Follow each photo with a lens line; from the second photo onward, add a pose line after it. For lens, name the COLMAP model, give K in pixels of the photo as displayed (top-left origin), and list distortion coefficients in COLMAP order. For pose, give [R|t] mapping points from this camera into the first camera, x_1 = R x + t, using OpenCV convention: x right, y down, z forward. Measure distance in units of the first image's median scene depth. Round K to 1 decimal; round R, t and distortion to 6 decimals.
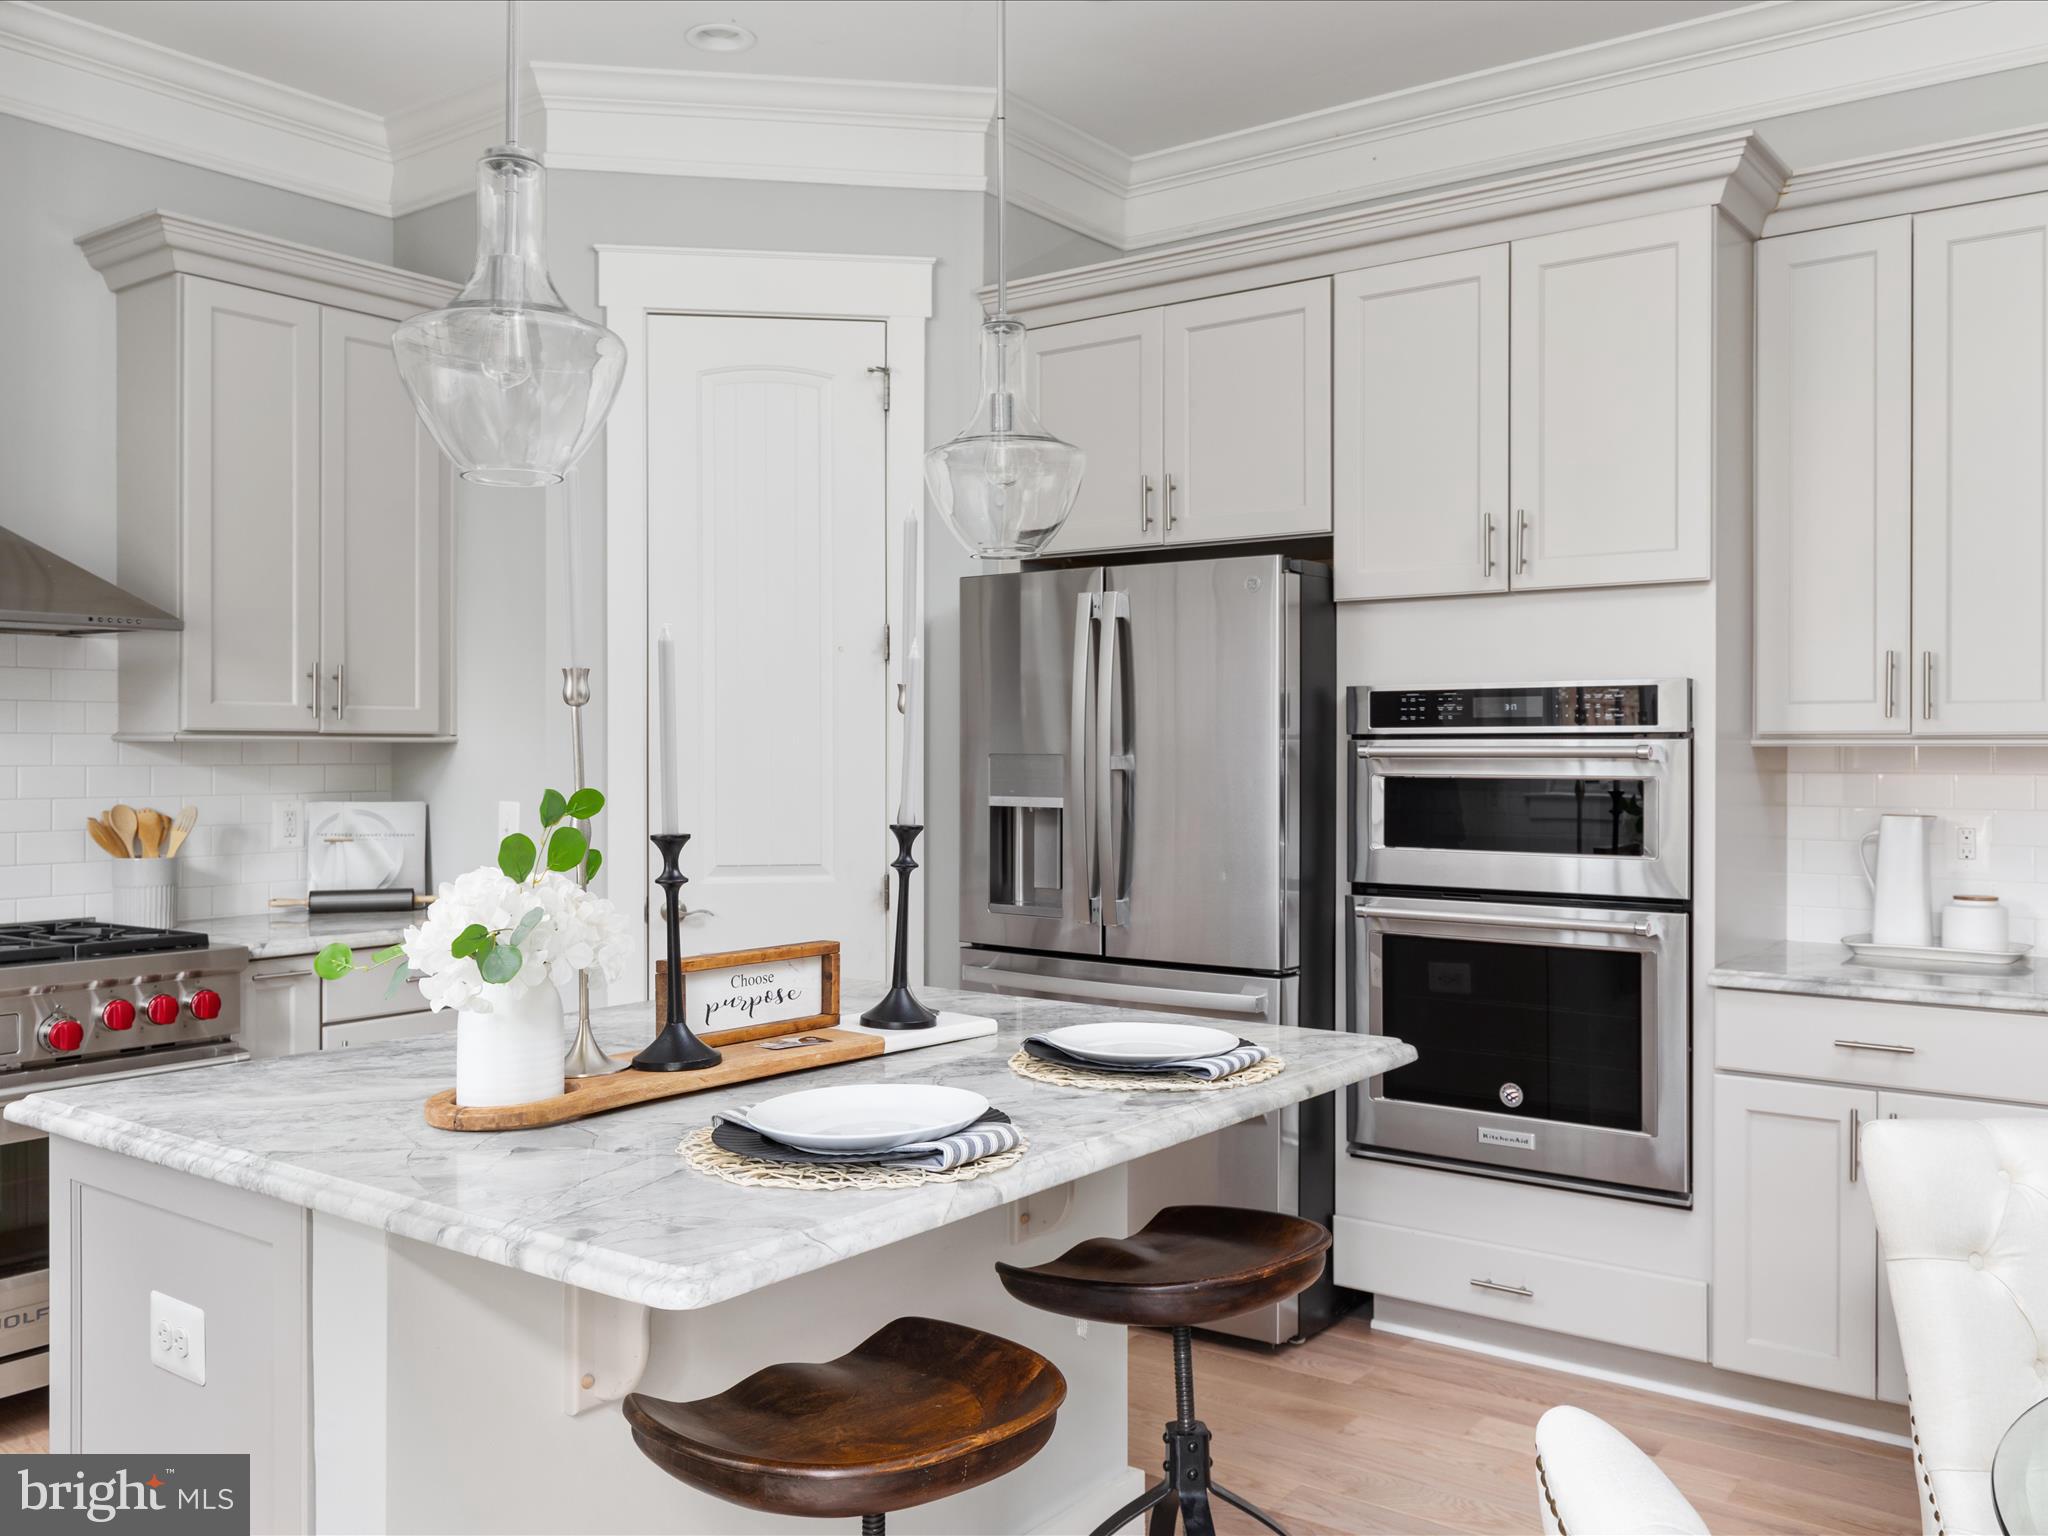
lens RADIAL K [[1714.4, 0, 1020.0], [0, 1714.4, 758.0], [0, 0, 1]] dist [0.018648, 0.000584]
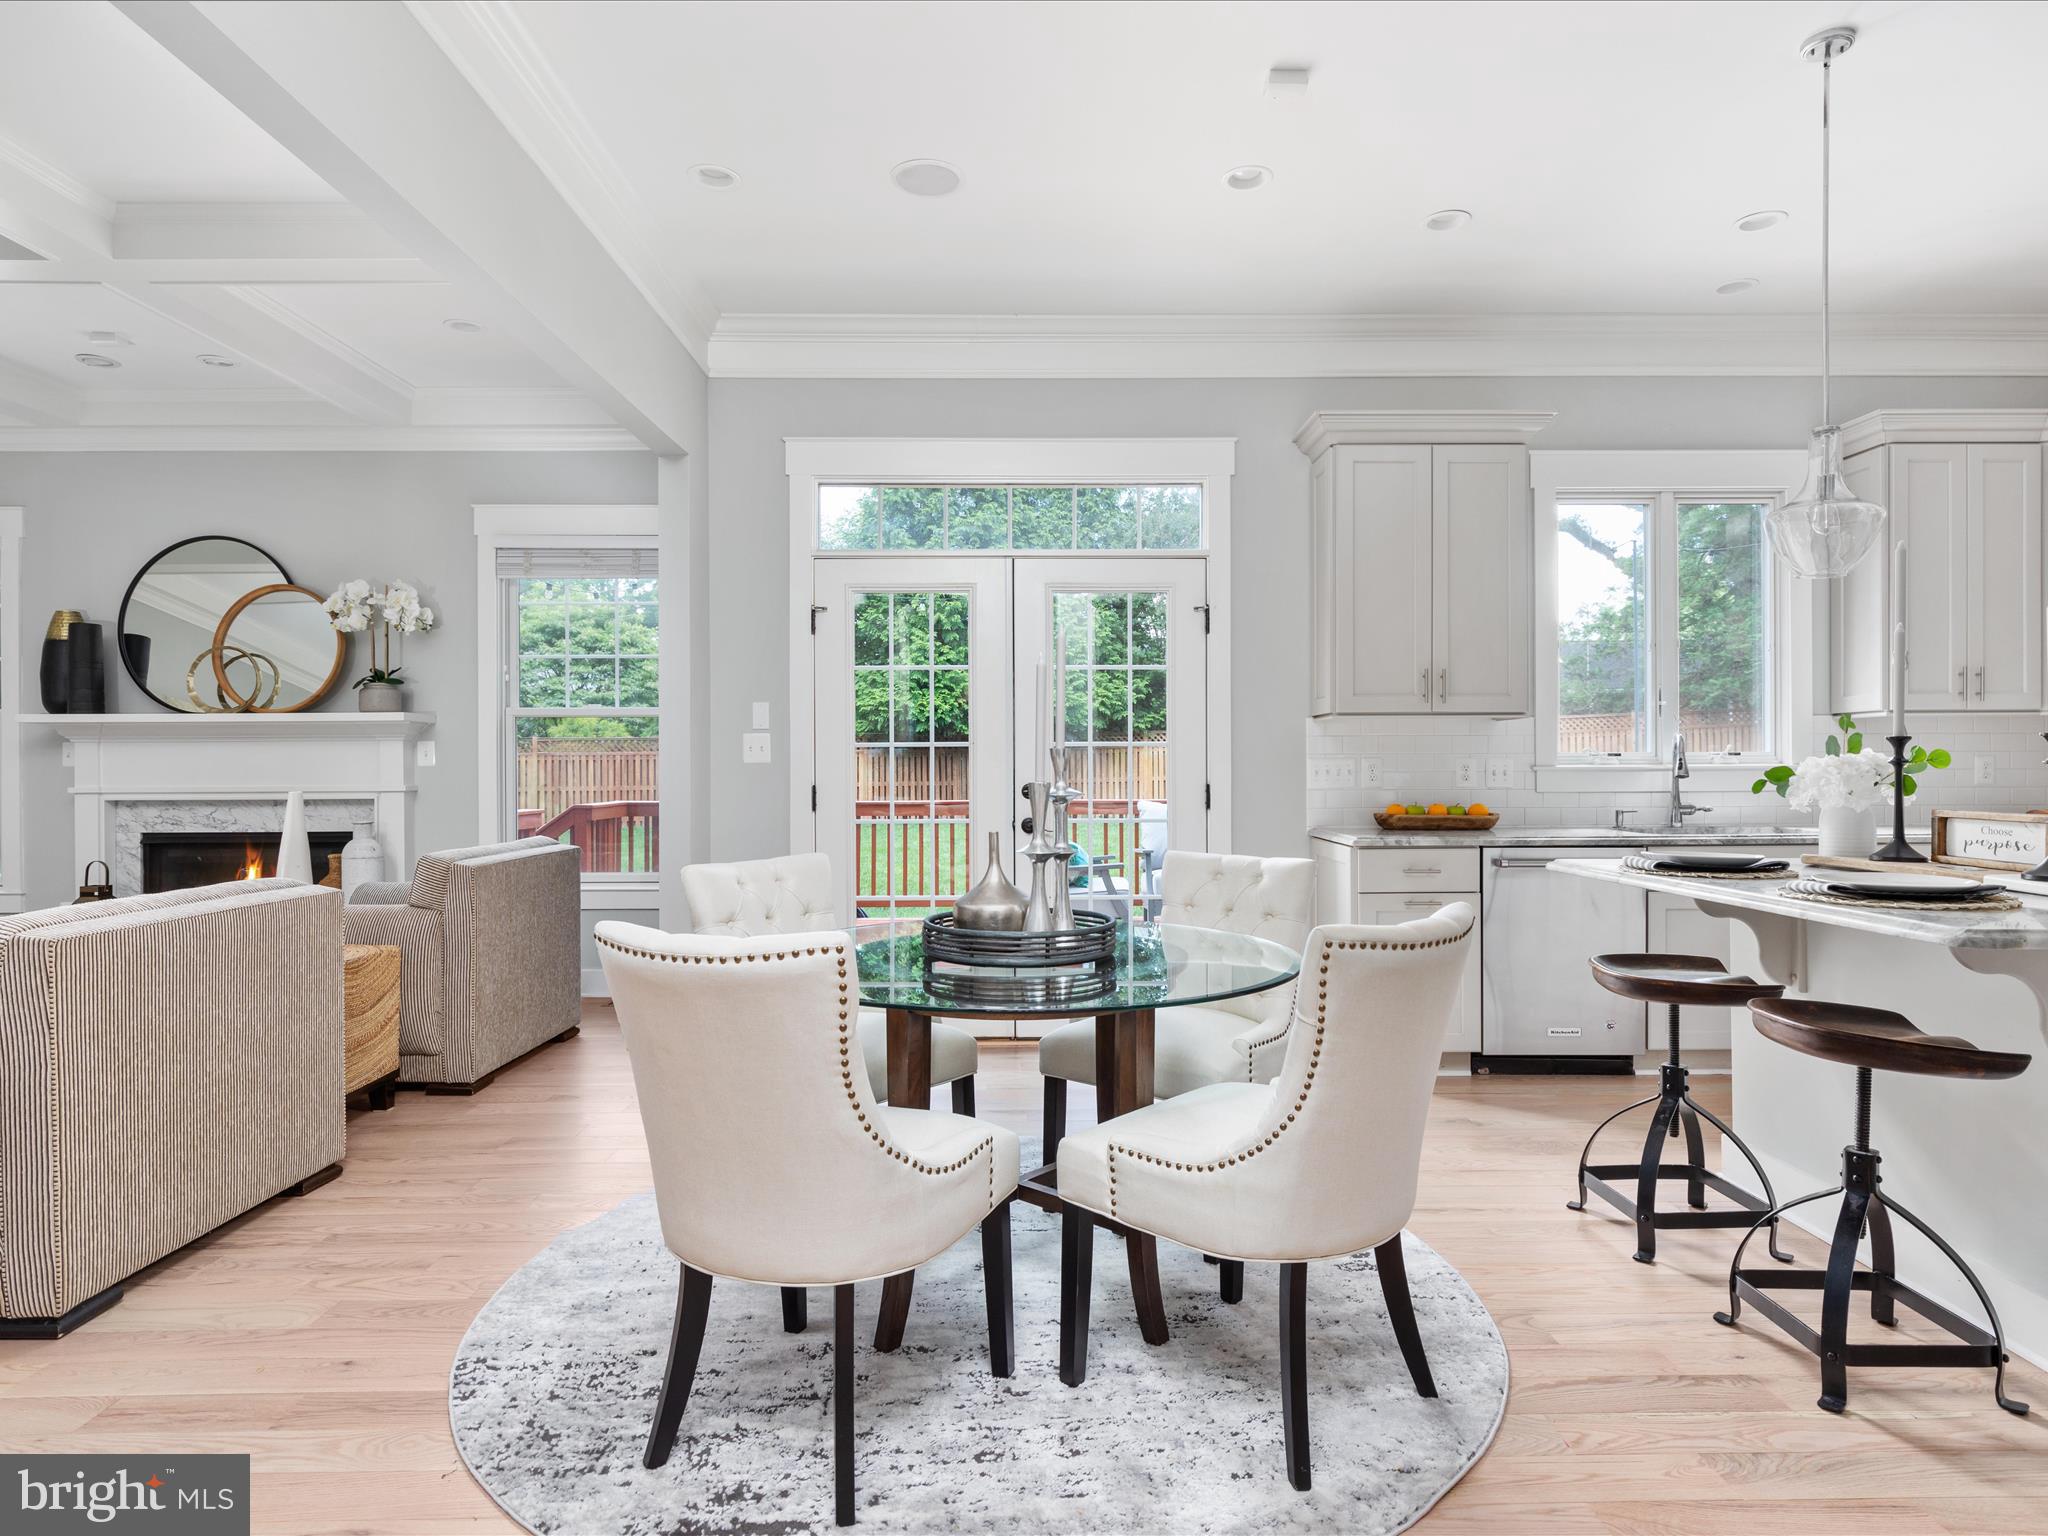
lens RADIAL K [[1158.8, 0, 1019.6], [0, 1158.8, 766.1], [0, 0, 1]] dist [0.002277, 0.001095]
pose [[-0.789061, 0.002722, -0.614309, 0.760609], [-0.000999, 0.999983, 0.005714, 0.040150], [0.614315, 0.005123, -0.789045, 0.809167]]
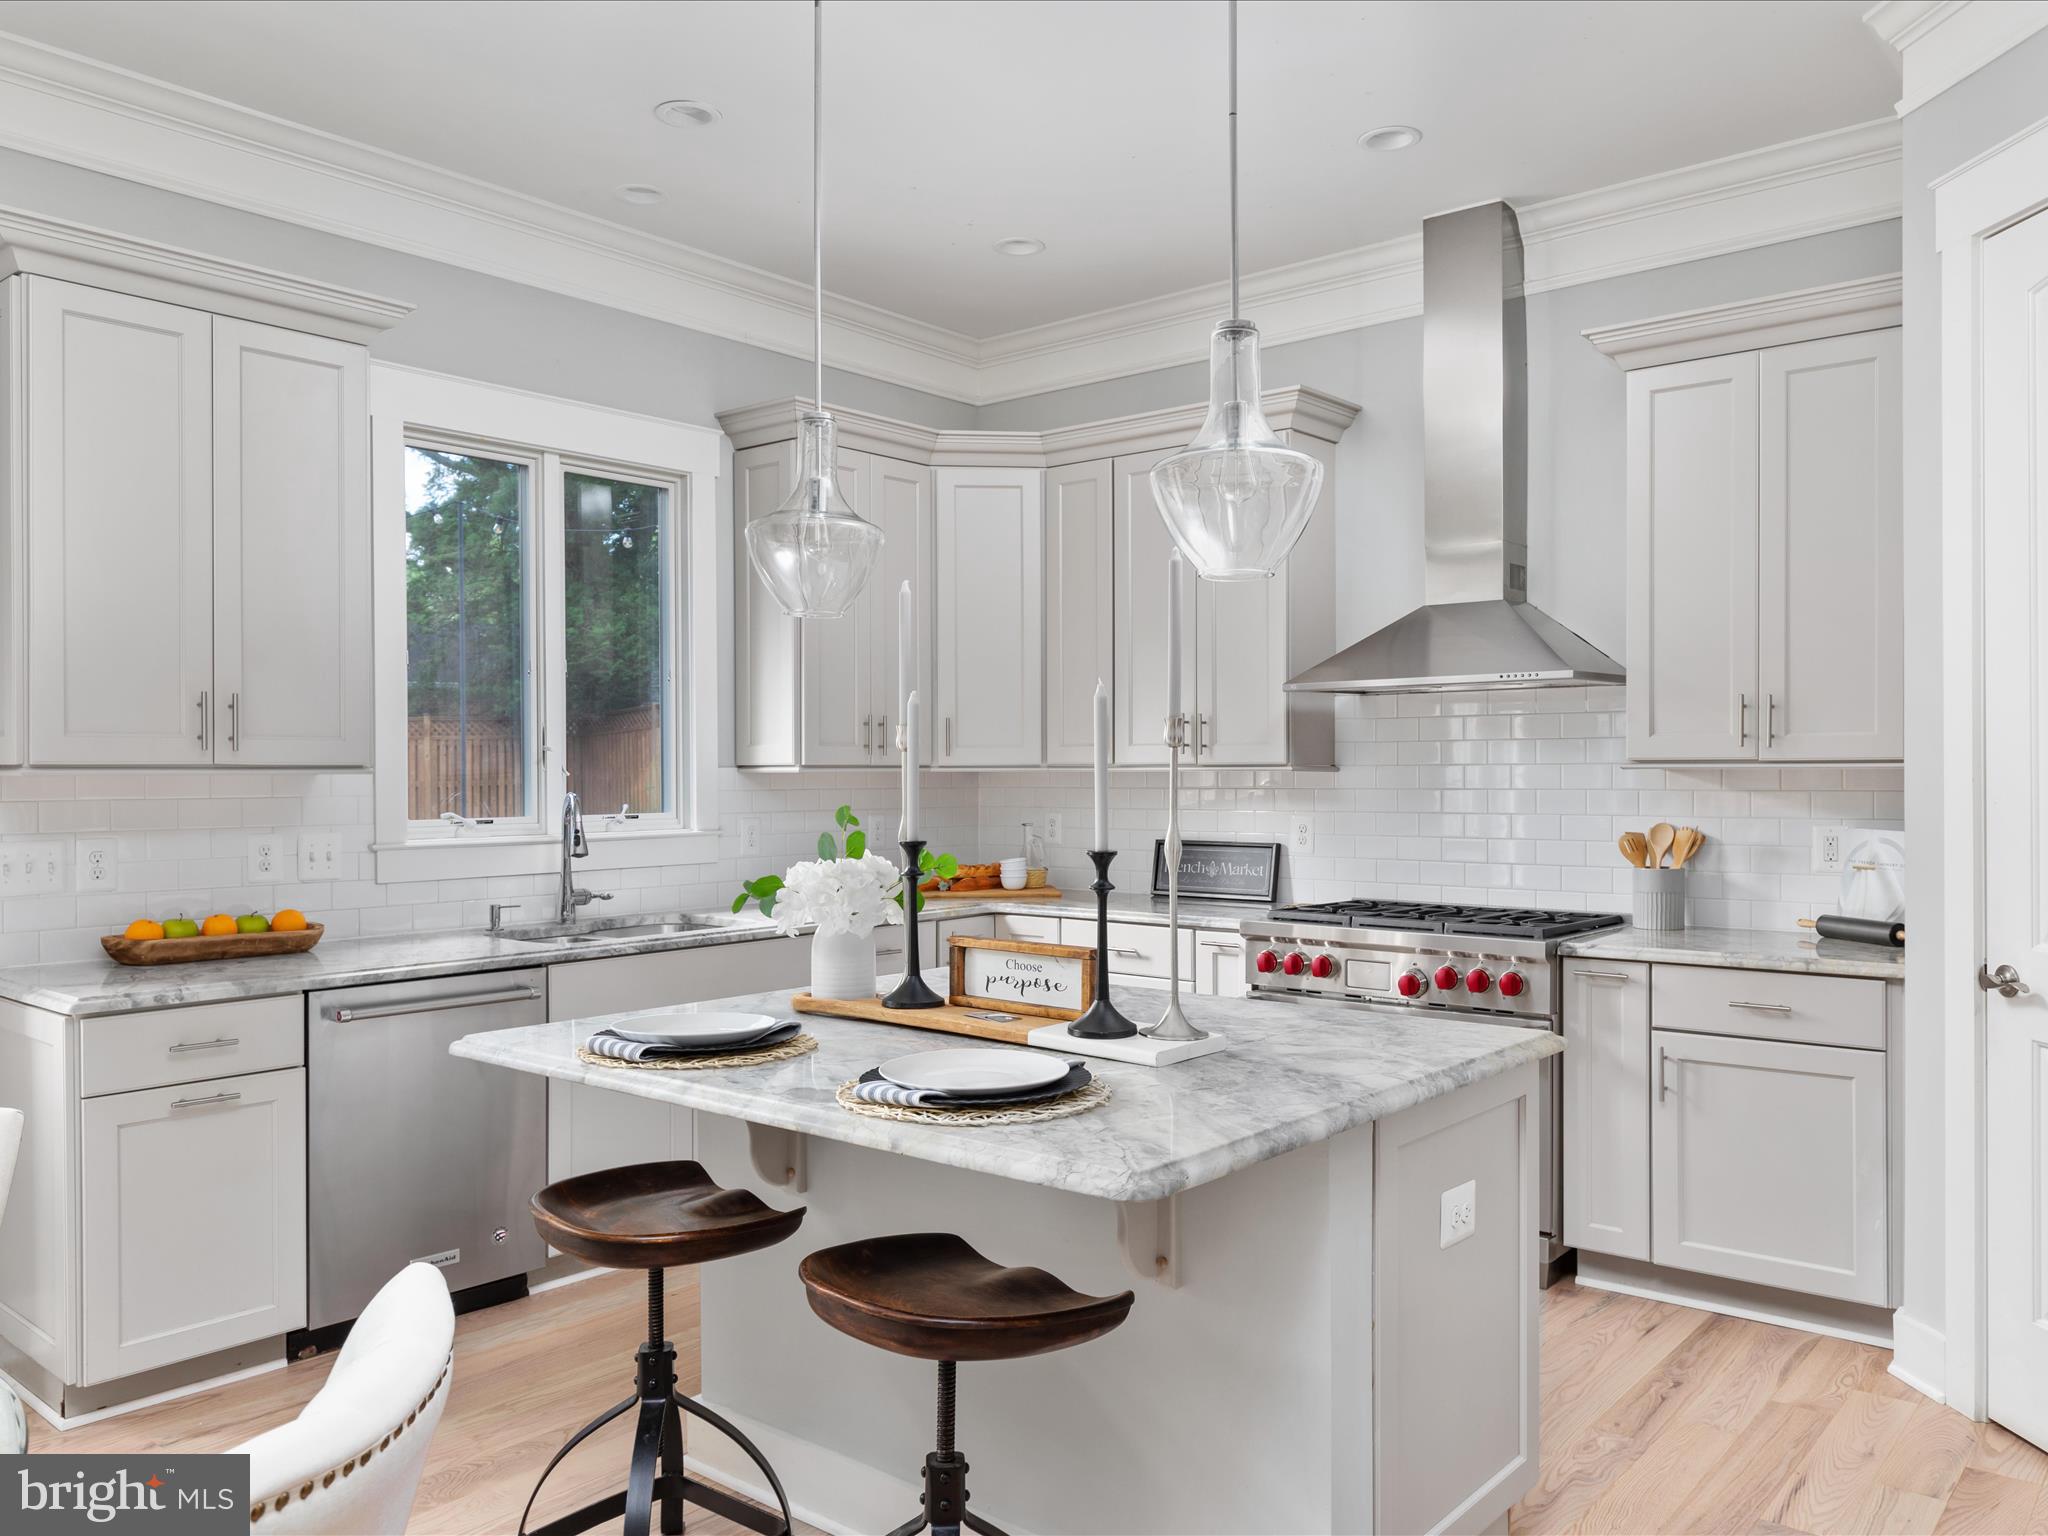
lens RADIAL K [[1552.2, 0, 1025.2], [0, 1552.2, 777.8], [0, 0, 1]] dist [0.005616, 0.001278]
pose [[-0.042688, 0.005597, -0.999073, 0.612838], [-0.002158, 0.999981, 0.005694, -0.009348], [0.999086, 0.002399, -0.042675, 0.657339]]
